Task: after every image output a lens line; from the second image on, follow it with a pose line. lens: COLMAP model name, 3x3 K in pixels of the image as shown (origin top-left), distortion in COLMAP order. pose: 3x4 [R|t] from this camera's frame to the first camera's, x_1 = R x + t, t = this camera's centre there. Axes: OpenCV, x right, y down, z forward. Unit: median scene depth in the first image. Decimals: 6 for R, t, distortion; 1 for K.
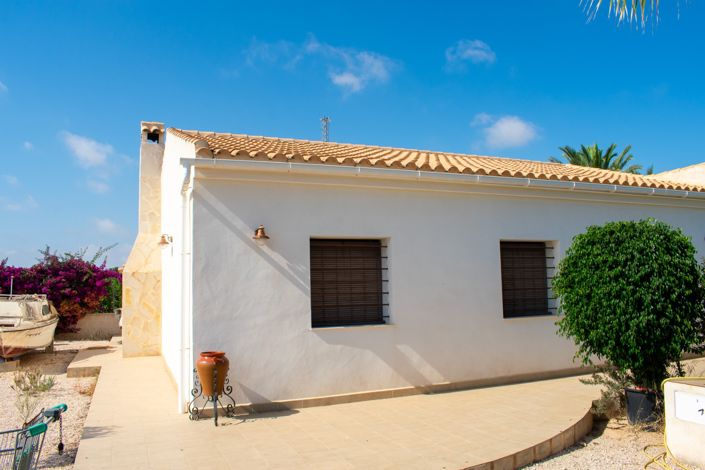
lens RADIAL K [[548.5, 0, 352.6], [0, 548.5, 234.7], [0, 0, 1]] dist [-0.064097, -0.001523]
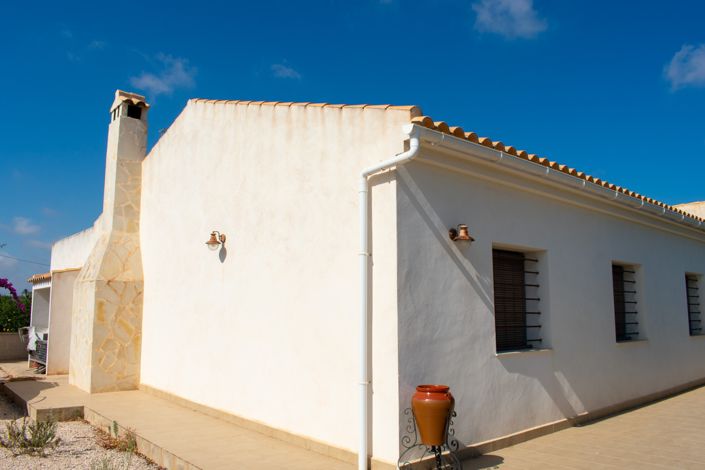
lens RADIAL K [[548.5, 0, 352.6], [0, 548.5, 234.7], [0, 0, 1]] dist [-0.064097, -0.001523]
pose [[0.947479, 0.069230, 0.312236, -0.517575], [-0.054375, 0.996947, -0.056045, 0.047217], [-0.315163, 0.036124, 0.948350, 0.266110]]
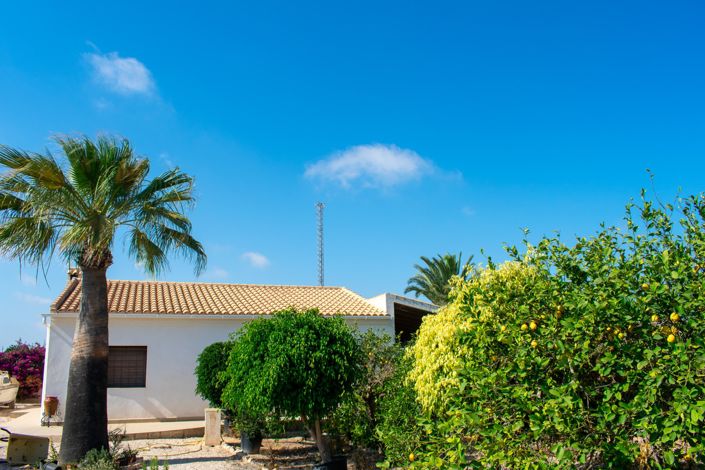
lens RADIAL K [[566.7, 0, 351.7], [0, 566.7, 249.3], [0, 0, 1]] dist [-0.058369, 0.001366]
pose [[0.998921, -0.007216, -0.045886, 0.972447], [0.002273, 0.994270, -0.106877, -0.133102], [0.046394, 0.106658, 0.993213, -1.170303]]
